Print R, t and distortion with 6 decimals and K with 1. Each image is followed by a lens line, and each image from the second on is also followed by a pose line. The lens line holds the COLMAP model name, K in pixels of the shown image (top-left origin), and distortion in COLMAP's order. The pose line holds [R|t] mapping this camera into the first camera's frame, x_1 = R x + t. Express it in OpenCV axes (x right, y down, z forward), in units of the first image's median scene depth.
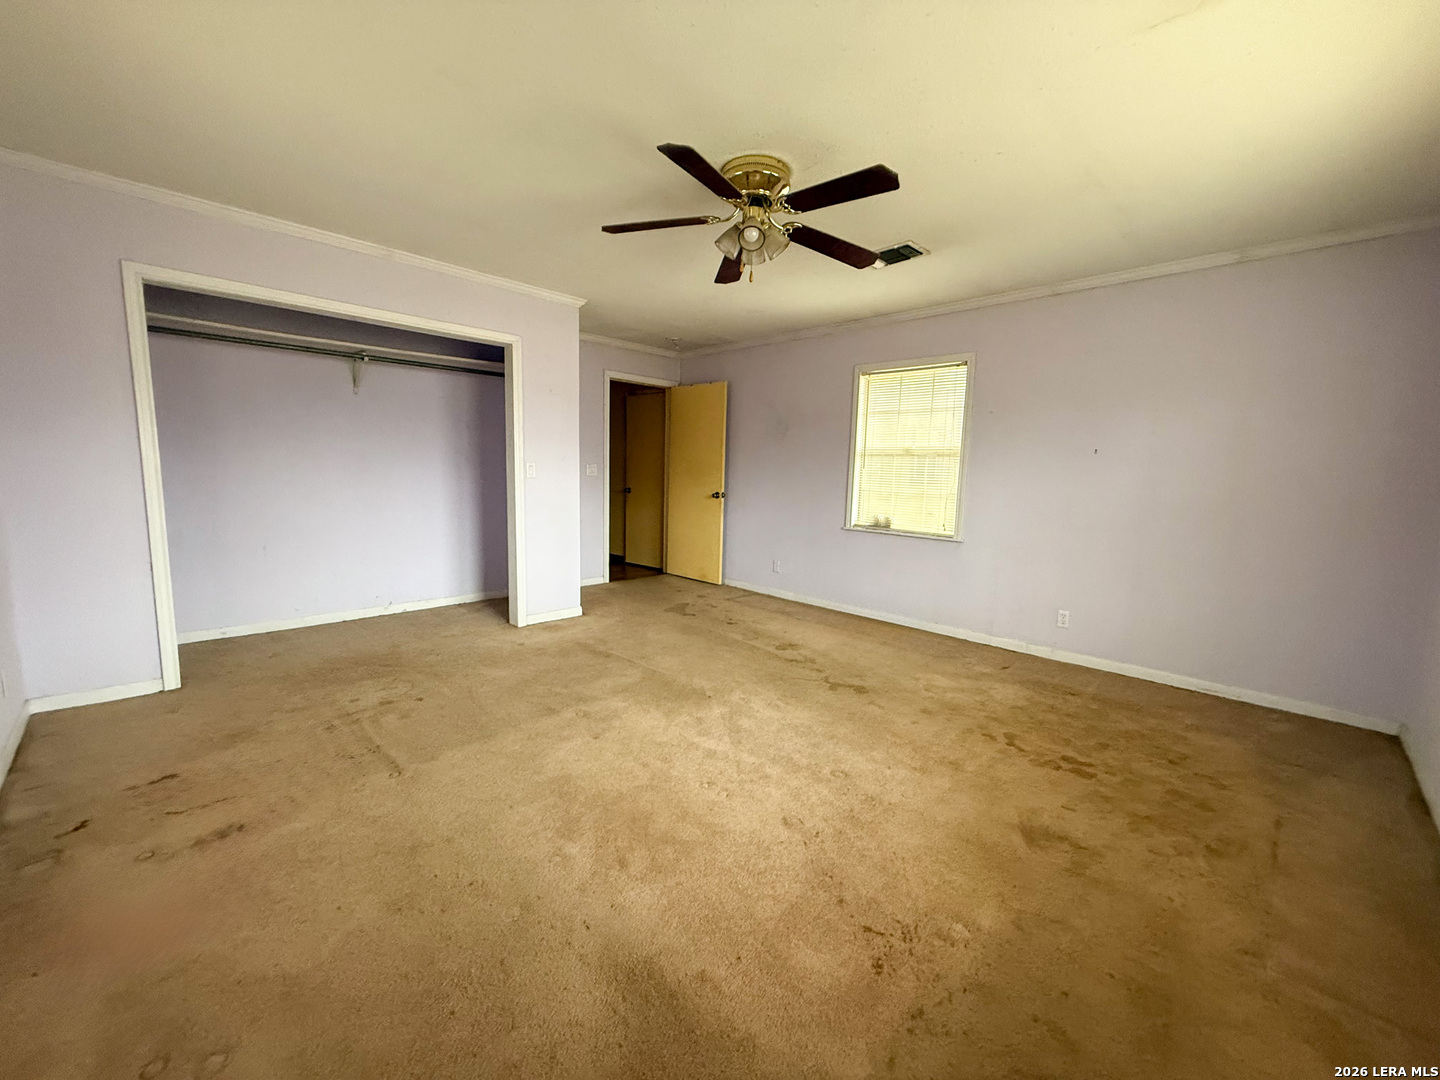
lens RADIAL K [[574.5, 0, 718.6], [0, 574.5, 538.7], [0, 0, 1]] dist [-0.001085, 0.000619]
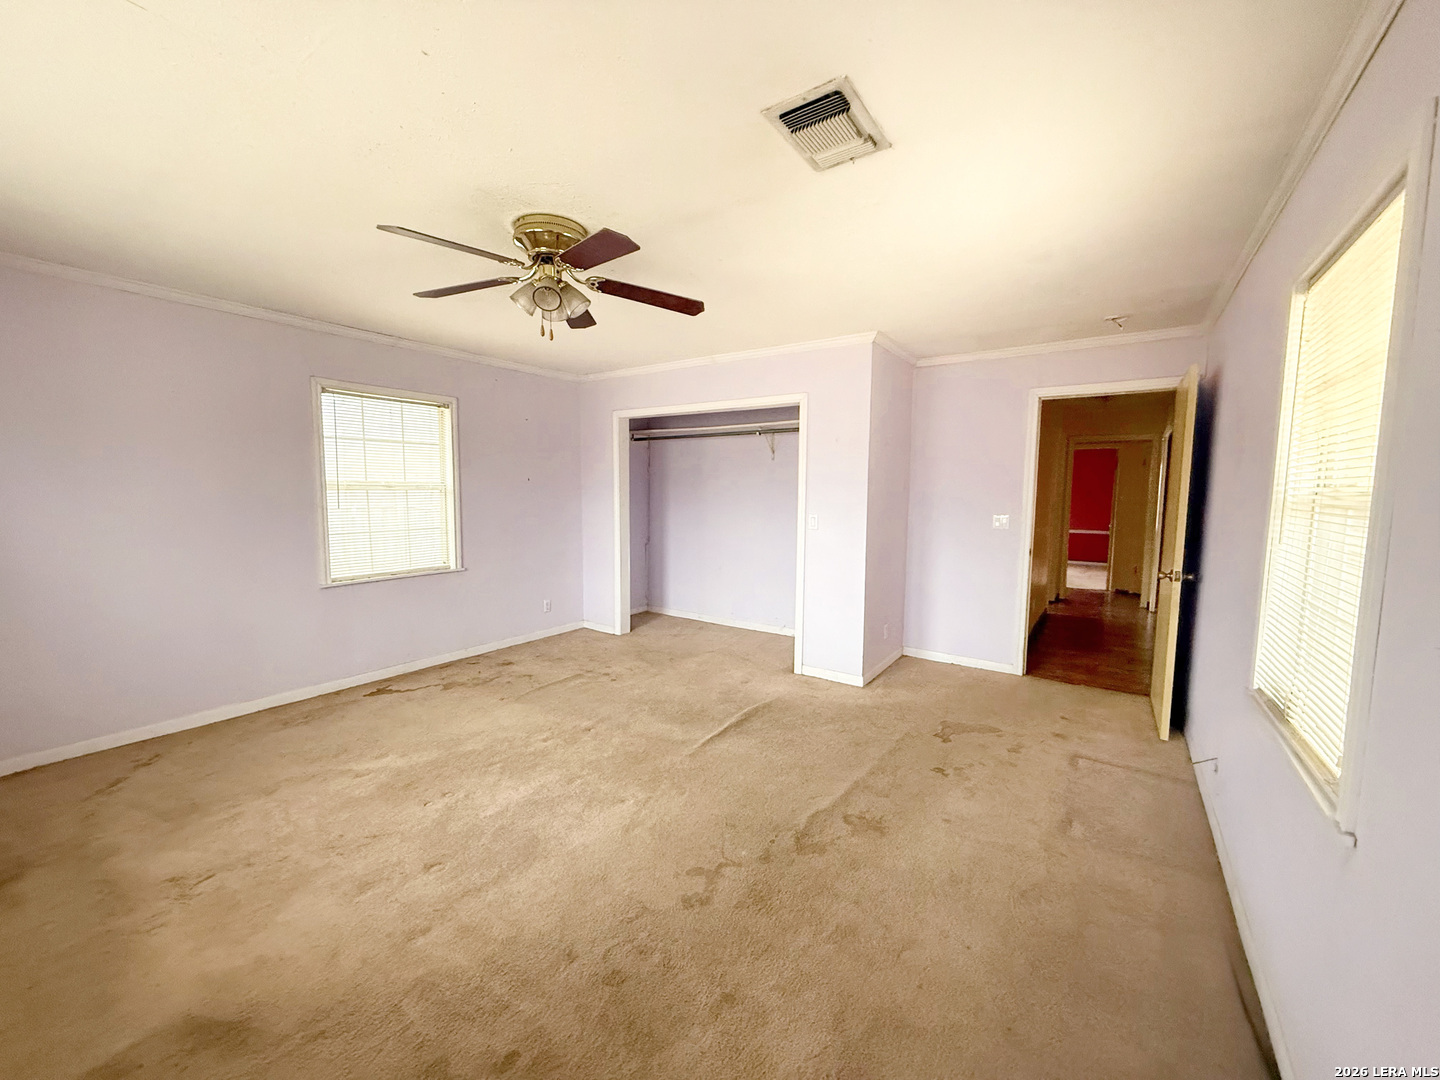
lens RADIAL K [[570.5, 0, 720.0], [0, 570.5, 540.0], [0, 0, 1]] dist [0.002216, 0.000303]
pose [[0.187070, 0.064295, -0.980240, 0.674851], [-0.128807, 0.990846, 0.040409, -0.116846], [0.973865, 0.118702, 0.193639, 0.715212]]
